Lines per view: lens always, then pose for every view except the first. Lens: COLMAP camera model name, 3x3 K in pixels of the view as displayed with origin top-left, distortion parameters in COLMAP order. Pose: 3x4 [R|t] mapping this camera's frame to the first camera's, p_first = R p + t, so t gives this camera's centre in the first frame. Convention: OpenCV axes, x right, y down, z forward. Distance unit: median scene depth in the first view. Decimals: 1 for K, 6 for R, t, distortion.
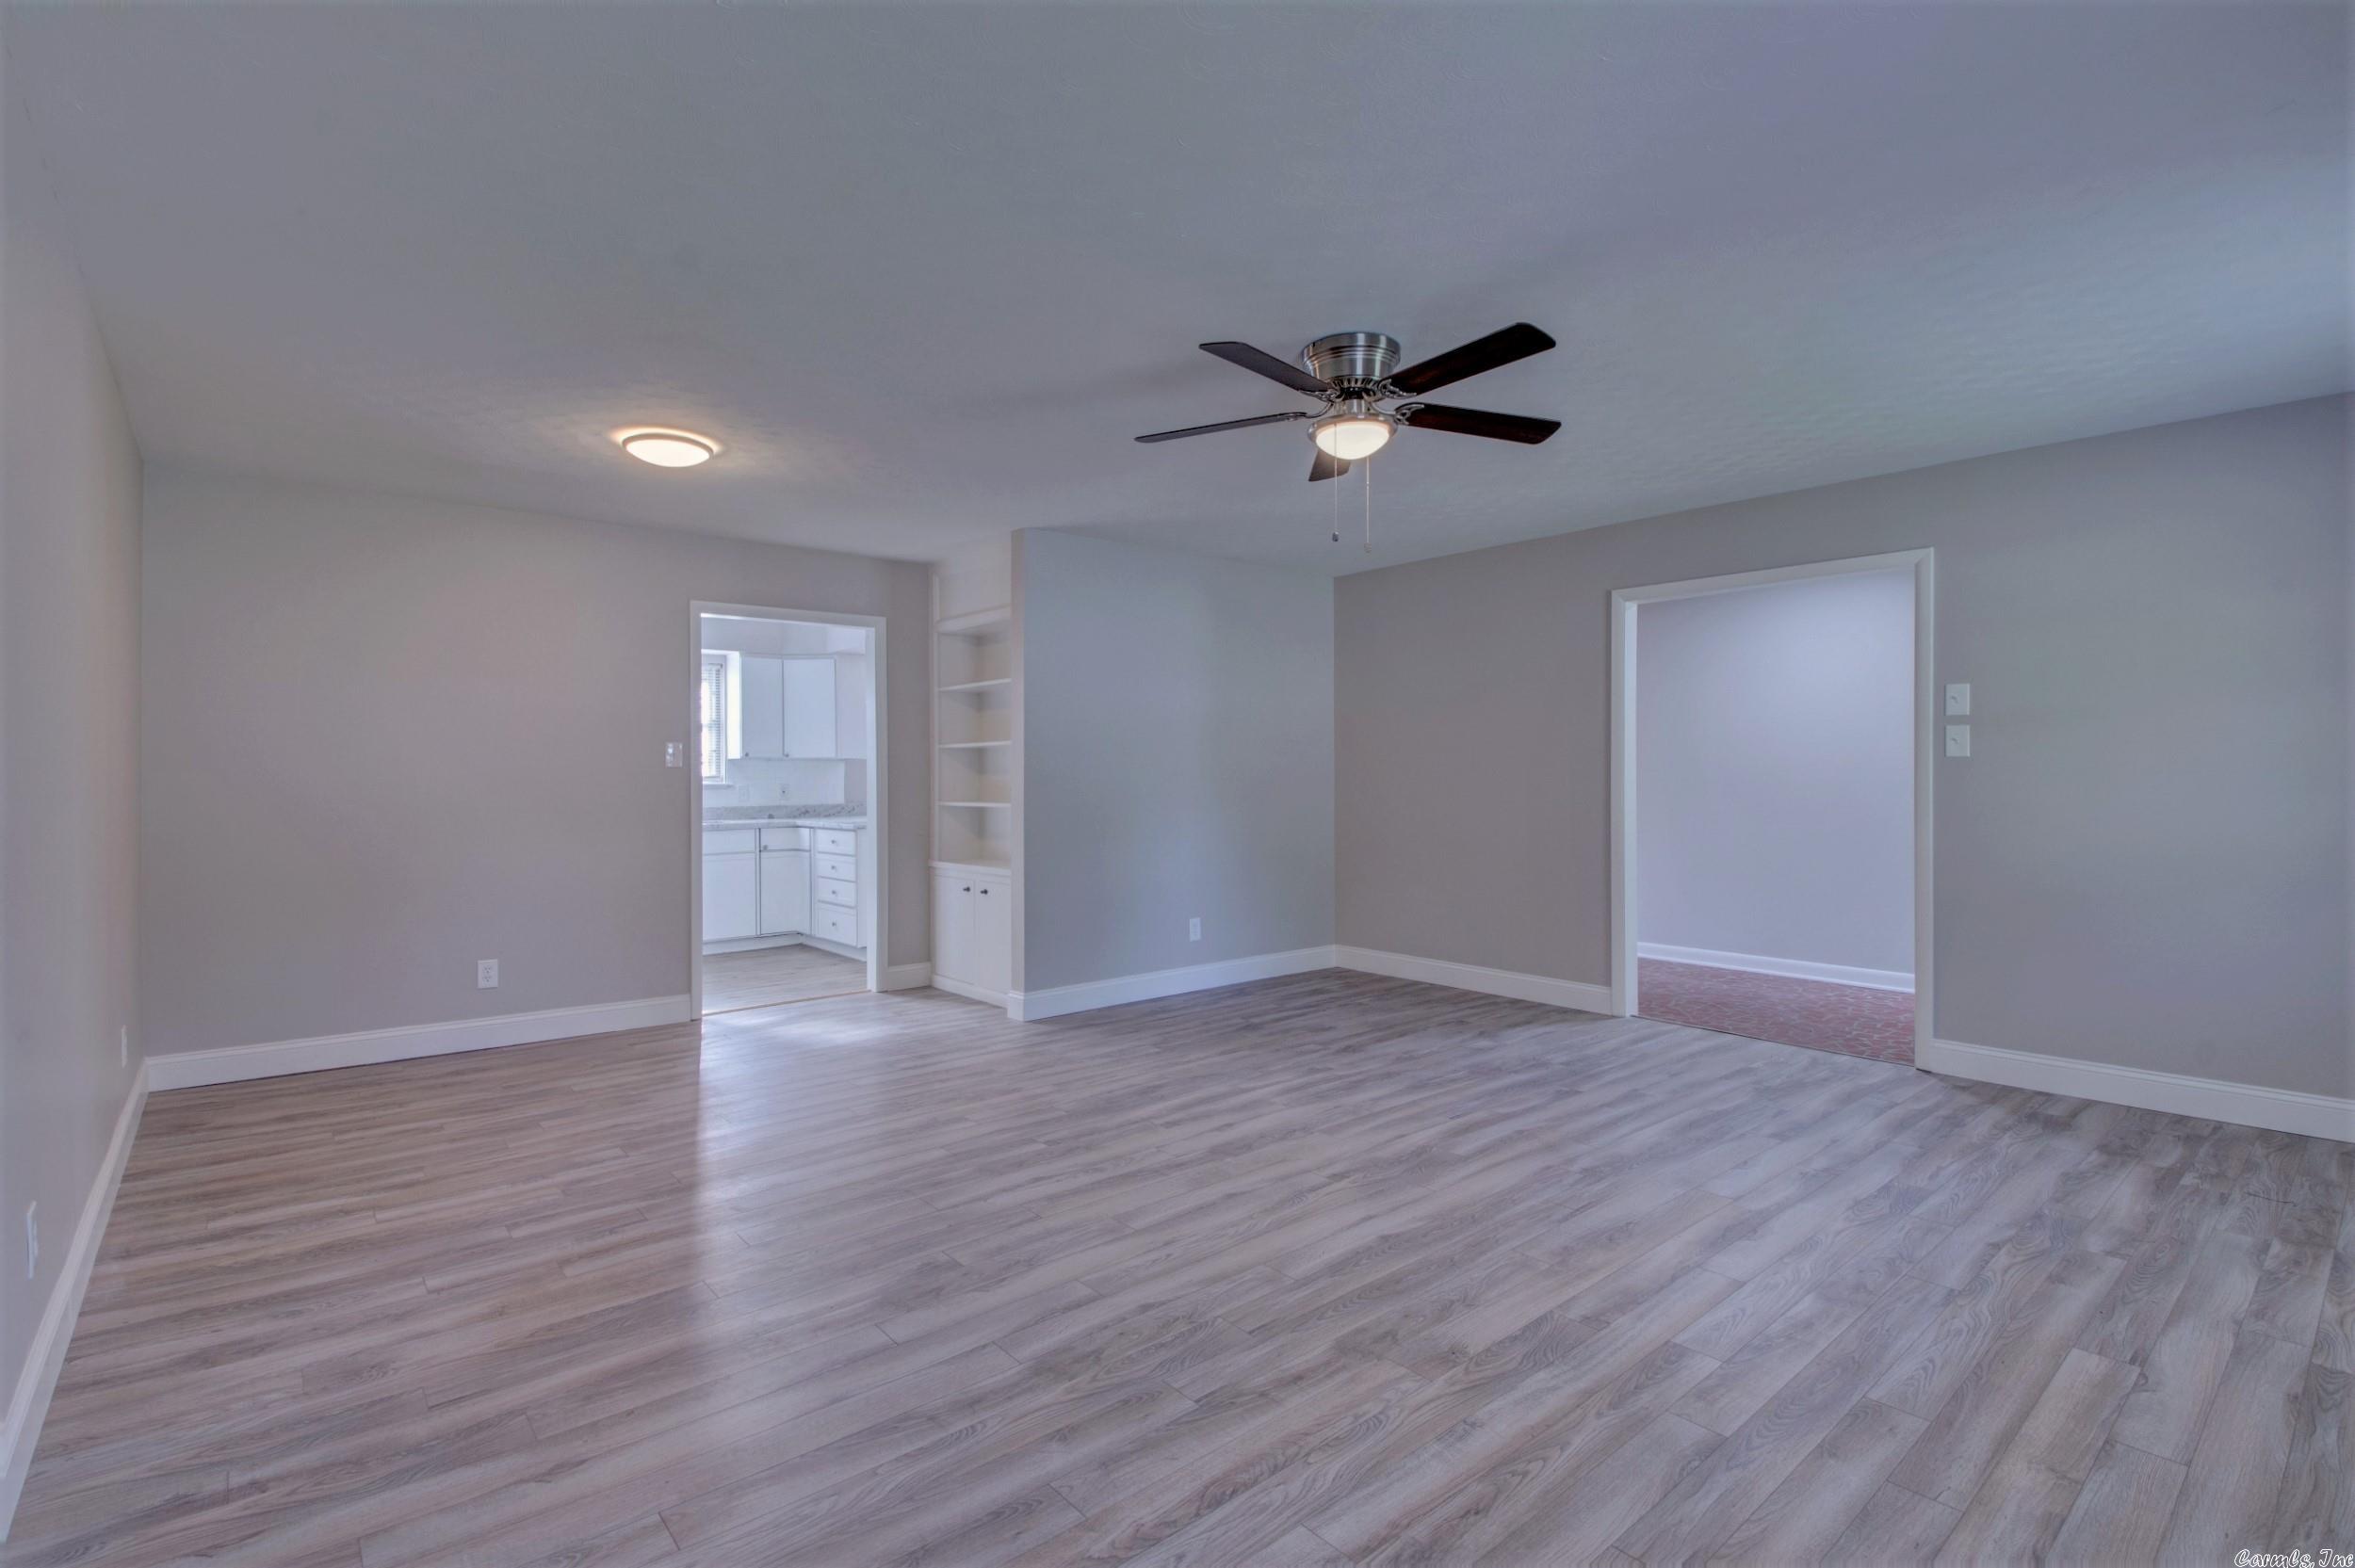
lens RADIAL K [[1094.6, 0, 1190.1], [0, 1094.6, 783.4], [0, 0, 1]] dist [-0.000856, -0.013566]
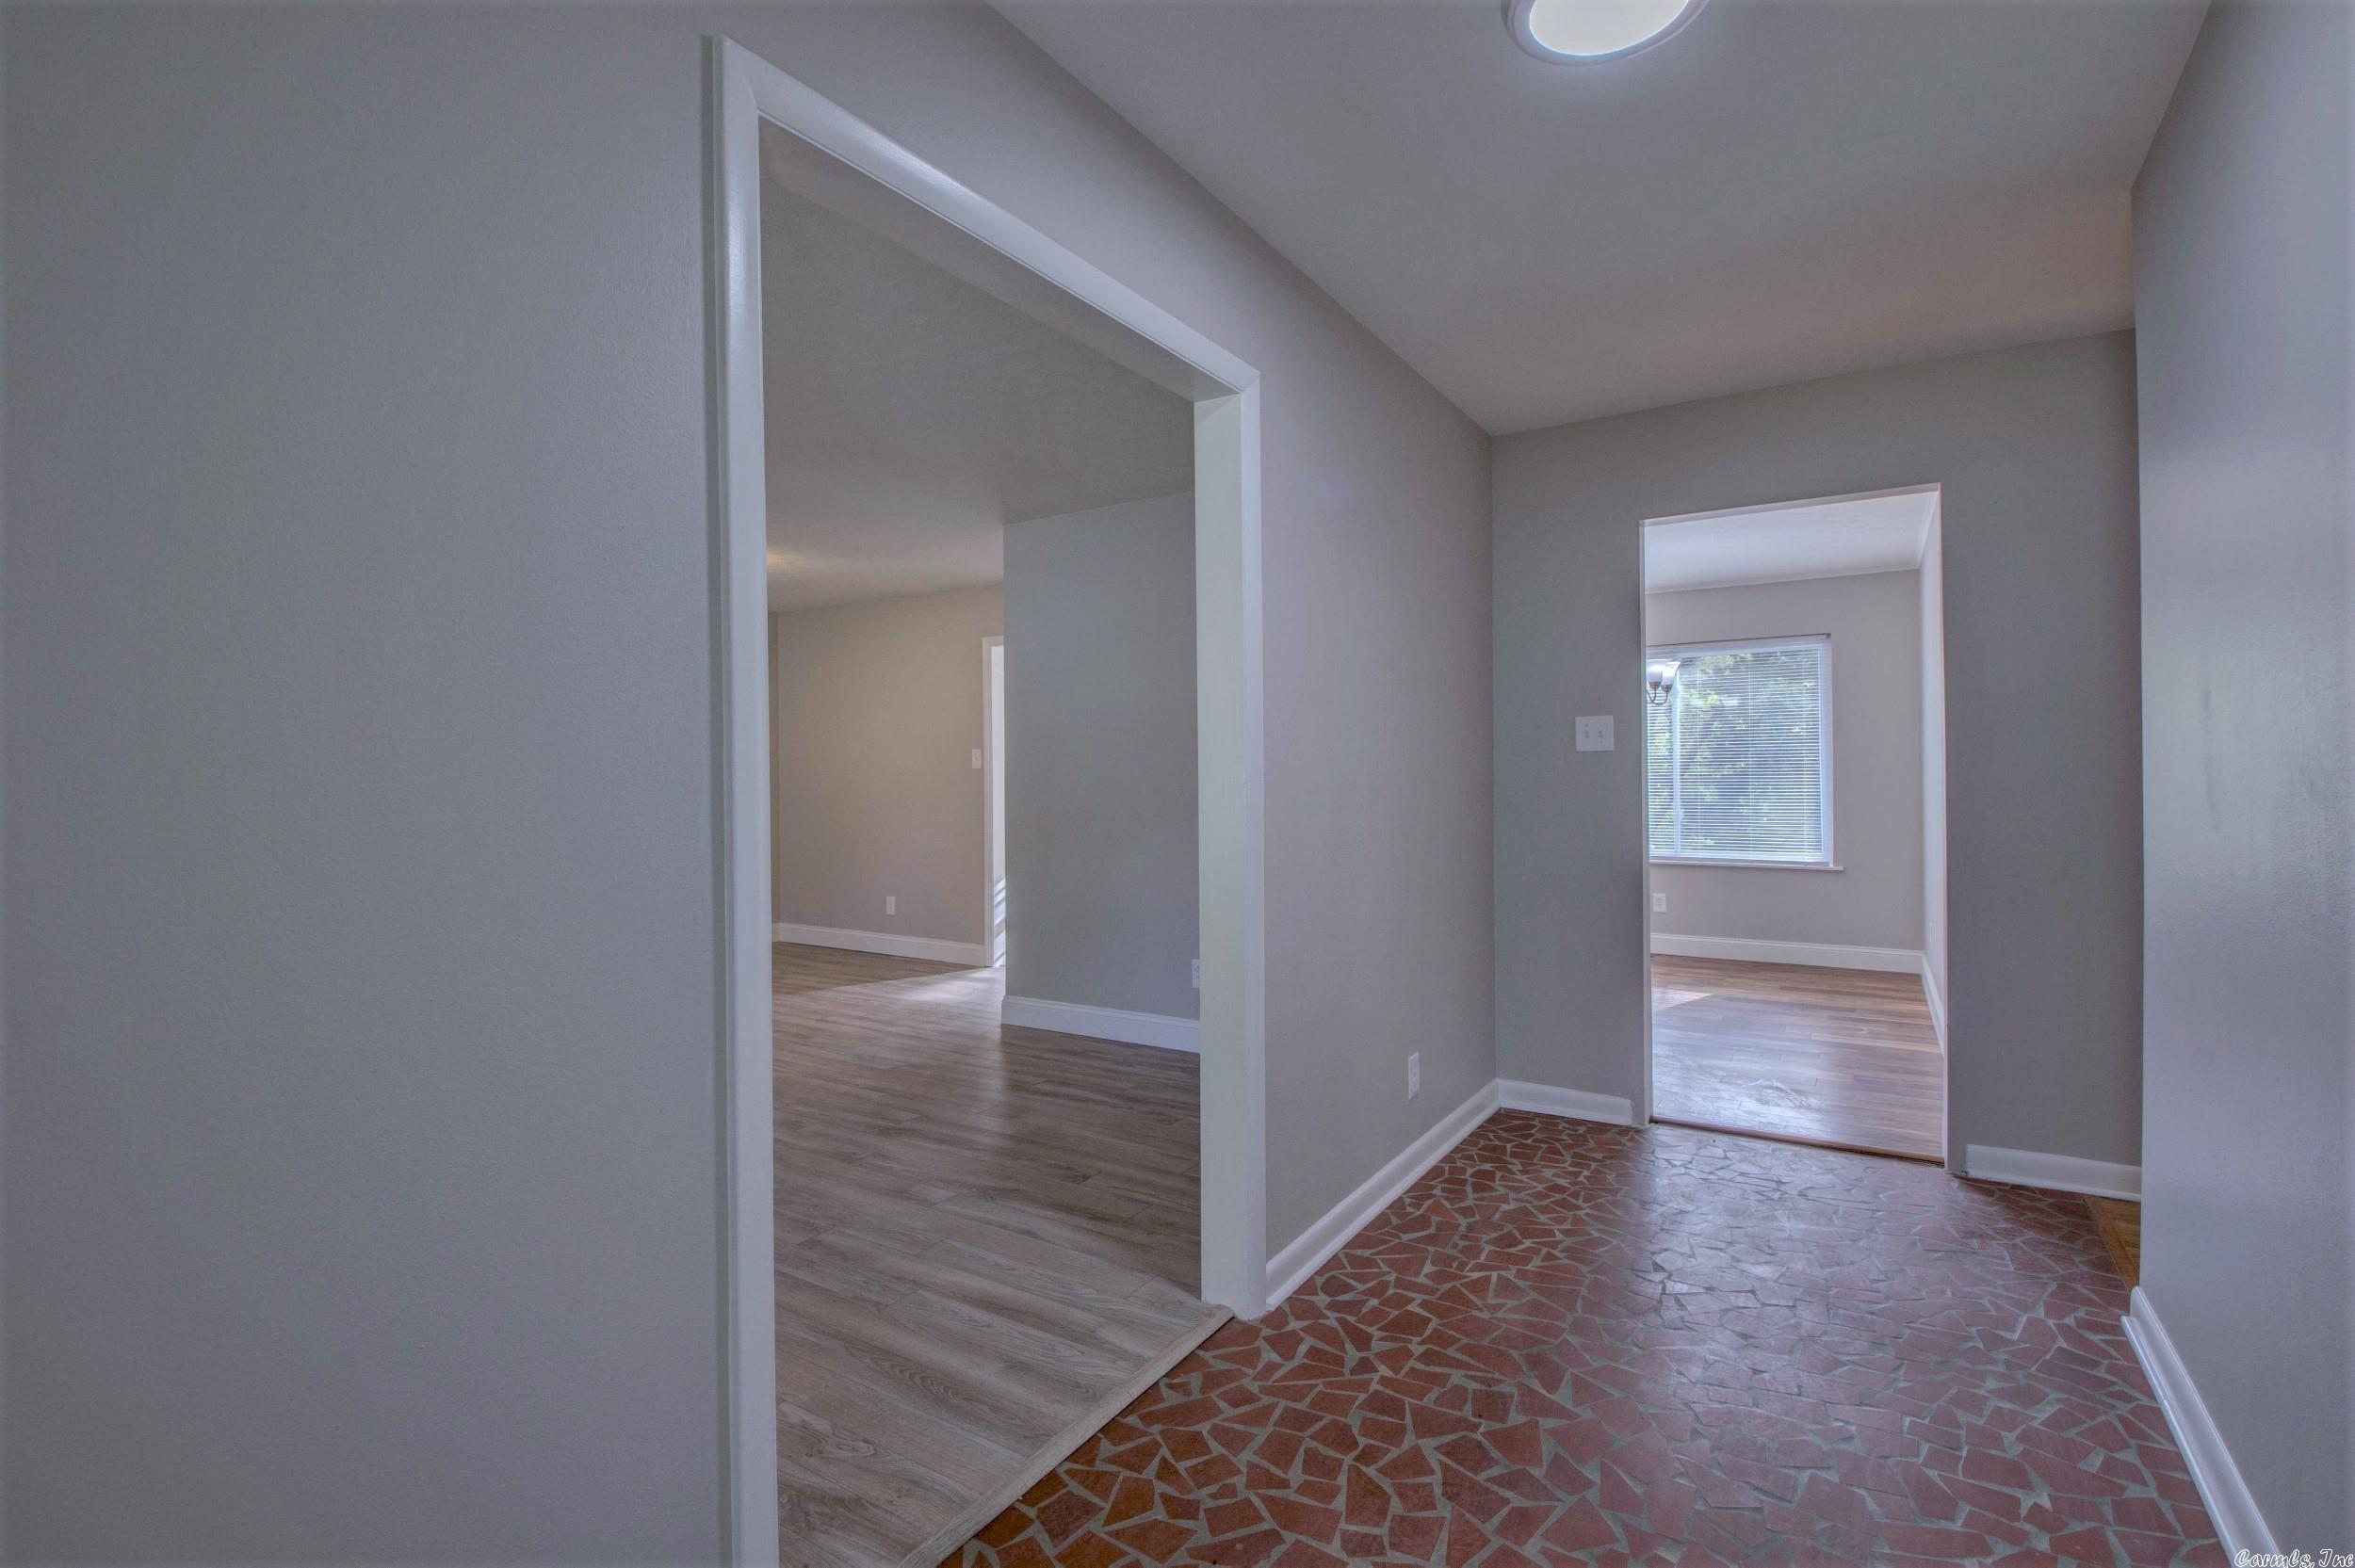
lens RADIAL K [[1094.6, 0, 1164.6], [0, 1094.6, 778.4], [0, 0, 1]] dist [-0.000856, -0.013566]
pose [[0.274213, 0.000999, -0.961668, 1.556272], [-0.007057, 0.999975, -0.000973, -0.005394], [0.961643, 0.007053, 0.274213, 1.629052]]
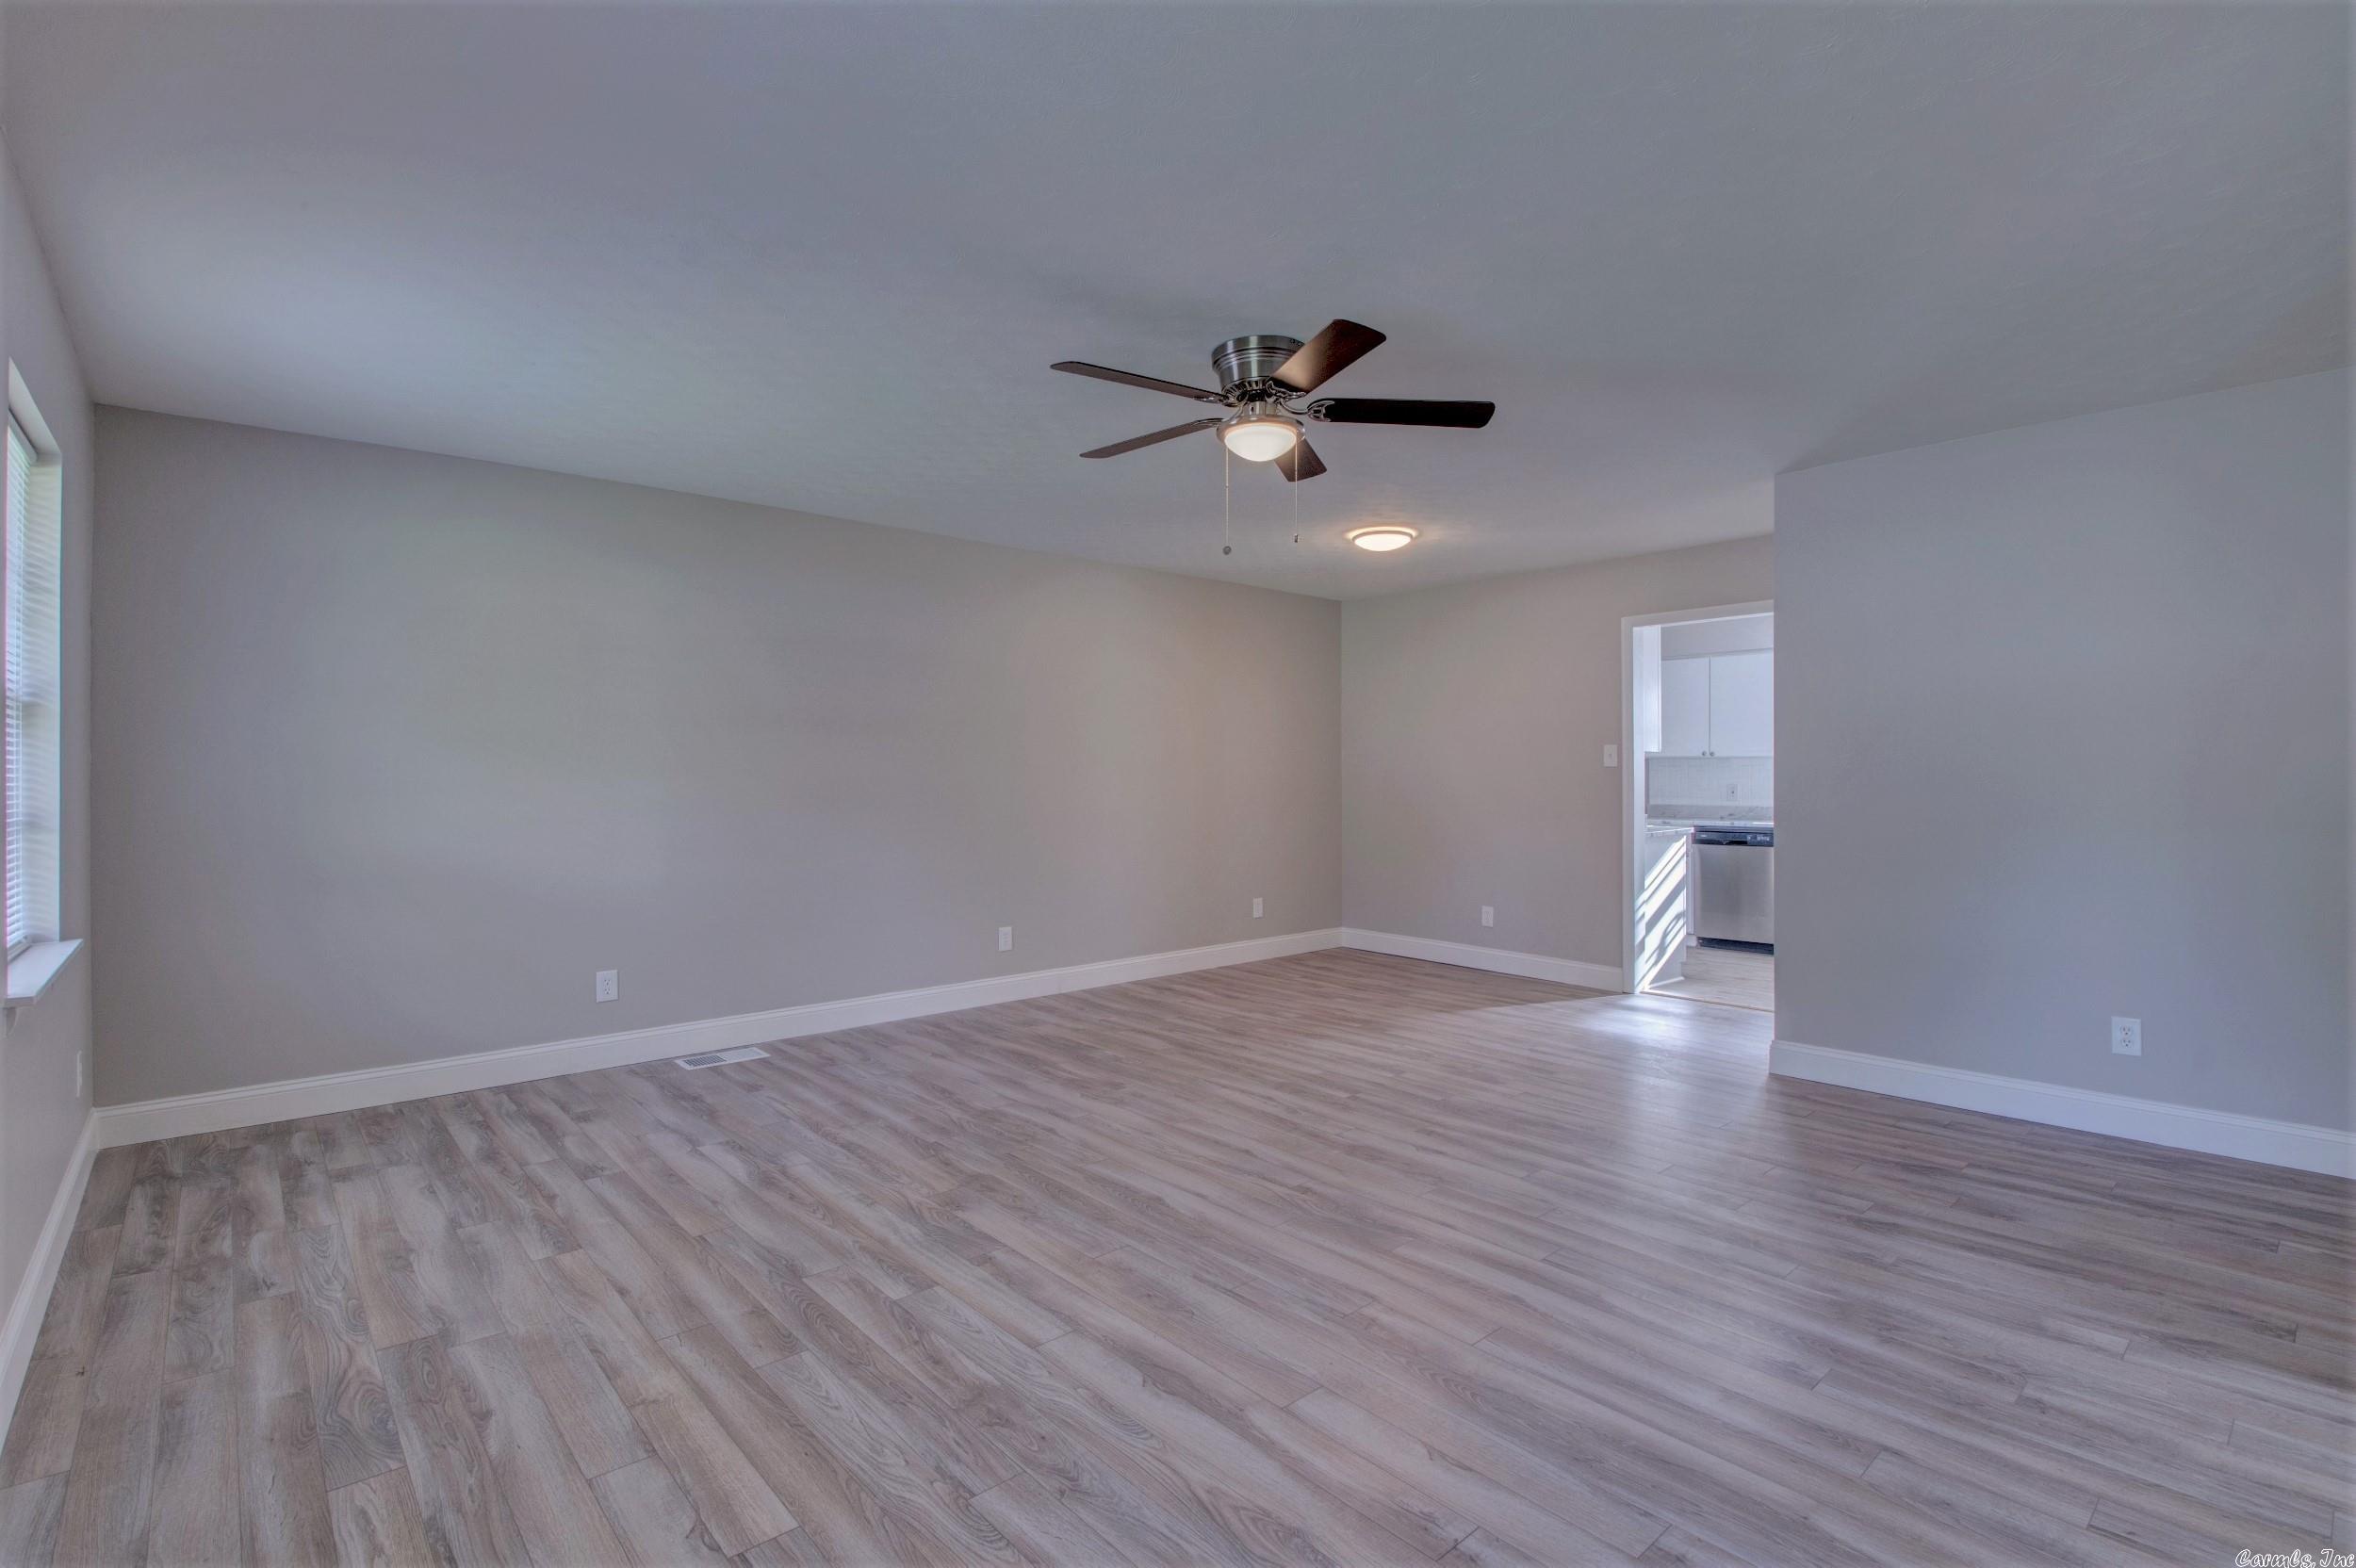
lens RADIAL K [[1095.2, 0, 1137.9], [0, 1095.2, 775.3], [0, 0, 1]] dist [-0.000856, -0.013566]
pose [[-0.006999, 0.004894, -0.999964, 1.255998], [-0.015360, 0.999870, 0.005001, -0.006472], [0.999858, 0.015395, -0.006923, 0.984454]]
